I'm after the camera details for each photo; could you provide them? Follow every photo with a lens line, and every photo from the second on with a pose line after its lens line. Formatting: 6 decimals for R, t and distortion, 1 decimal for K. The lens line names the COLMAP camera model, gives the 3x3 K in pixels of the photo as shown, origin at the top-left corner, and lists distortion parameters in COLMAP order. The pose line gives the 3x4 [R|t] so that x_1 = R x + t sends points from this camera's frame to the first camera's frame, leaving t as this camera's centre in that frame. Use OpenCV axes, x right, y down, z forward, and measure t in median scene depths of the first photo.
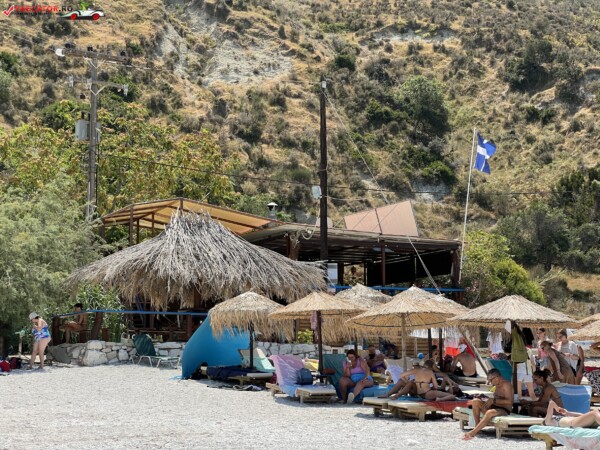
lens RADIAL K [[1344.8, 0, 300.6], [0, 1344.8, 206.8], [0, 0, 1]] dist [-0.099737, 4.994529]
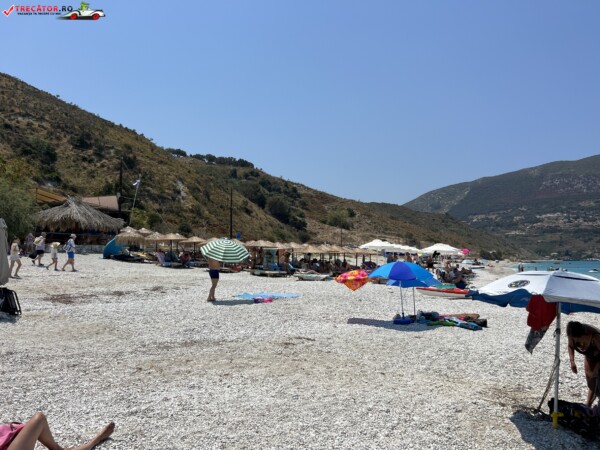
lens RADIAL K [[451.4, 0, 304.0], [0, 451.4, 228.2], [0, 0, 1]] dist [0.070082, -0.096433]
pose [[0.739712, 0.053278, 0.670811, -0.112424], [-0.101691, 0.994263, 0.033169, -0.003707], [-0.665195, -0.092751, 0.740886, -0.002824]]
